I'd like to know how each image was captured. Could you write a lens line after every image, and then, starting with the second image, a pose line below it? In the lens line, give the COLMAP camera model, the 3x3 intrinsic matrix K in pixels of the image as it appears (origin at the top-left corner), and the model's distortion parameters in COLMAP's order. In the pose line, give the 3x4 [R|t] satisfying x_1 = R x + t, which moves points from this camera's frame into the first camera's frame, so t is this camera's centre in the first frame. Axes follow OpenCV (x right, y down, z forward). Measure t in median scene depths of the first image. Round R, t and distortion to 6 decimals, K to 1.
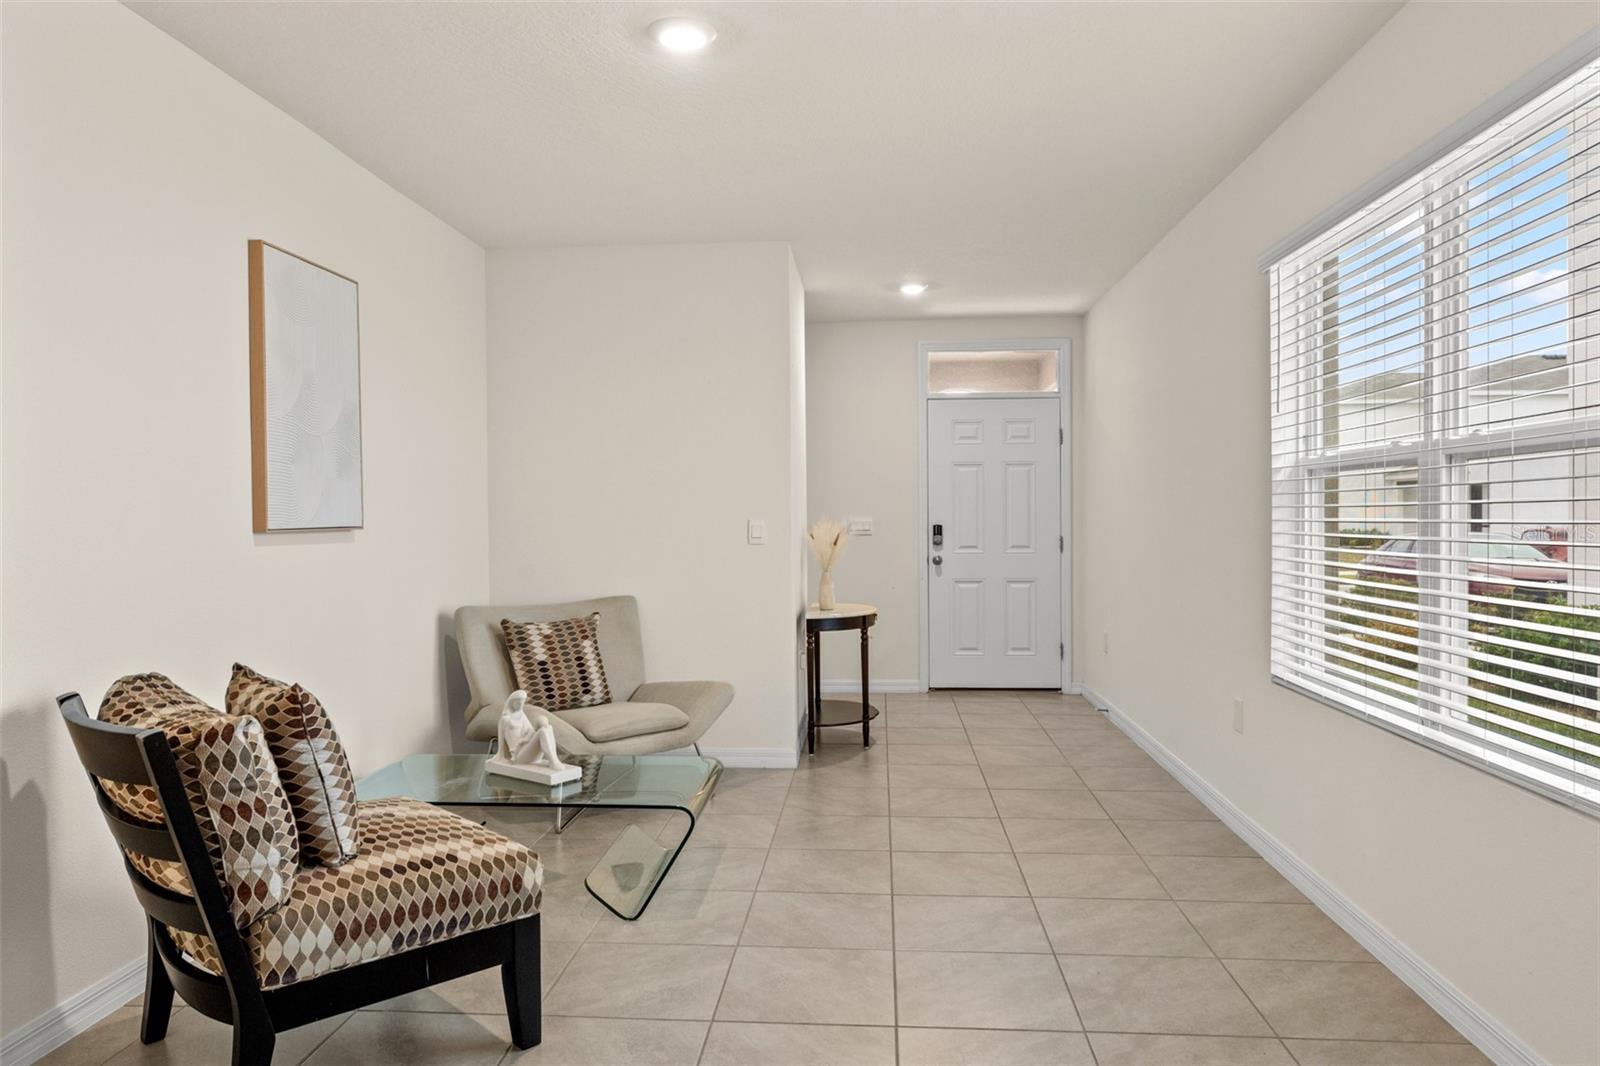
lens RADIAL K [[1063.3, 0, 805.7], [0, 1063.3, 528.6], [0, 0, 1]] dist [-0.002319, -0.000106]
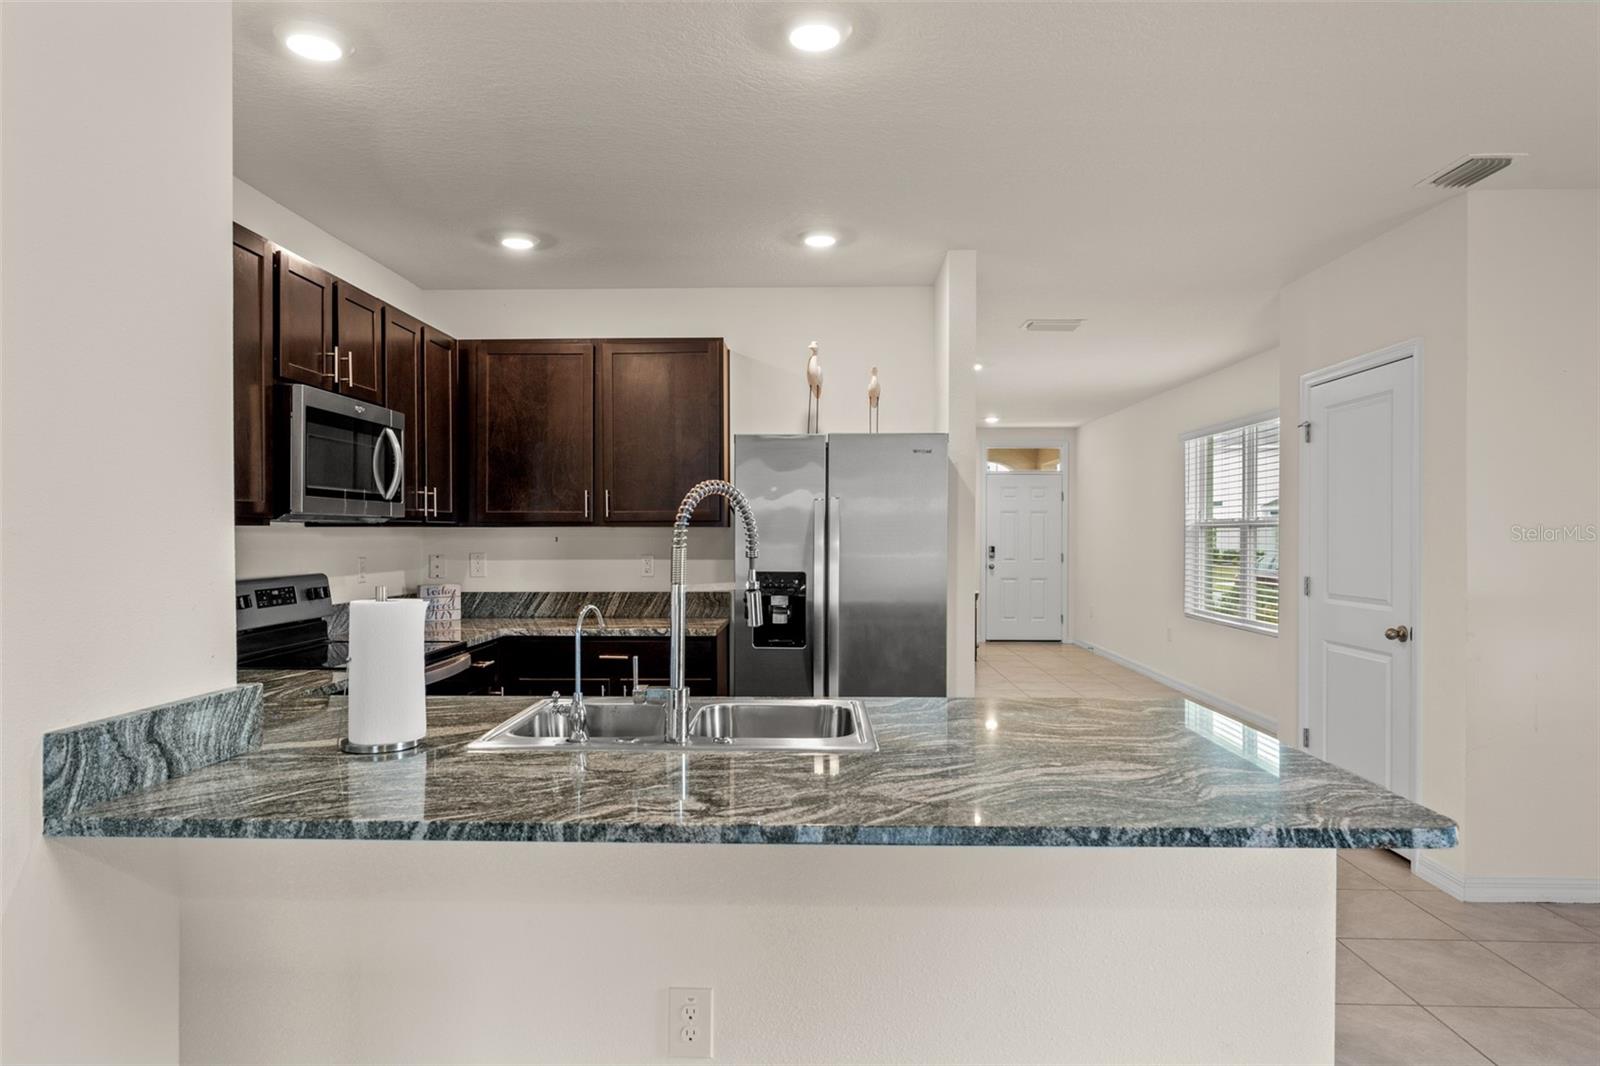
lens RADIAL K [[935.0, 0, 800.0], [0, 935.0, 533.0], [0, 0, 1]] dist [0.007269, 0.001035]
pose [[0.999426, 0.007410, 0.033043, -0.245513], [-0.007276, 0.999965, -0.004167, -0.016947], [-0.033073, 0.003924, 0.999445, -0.532152]]
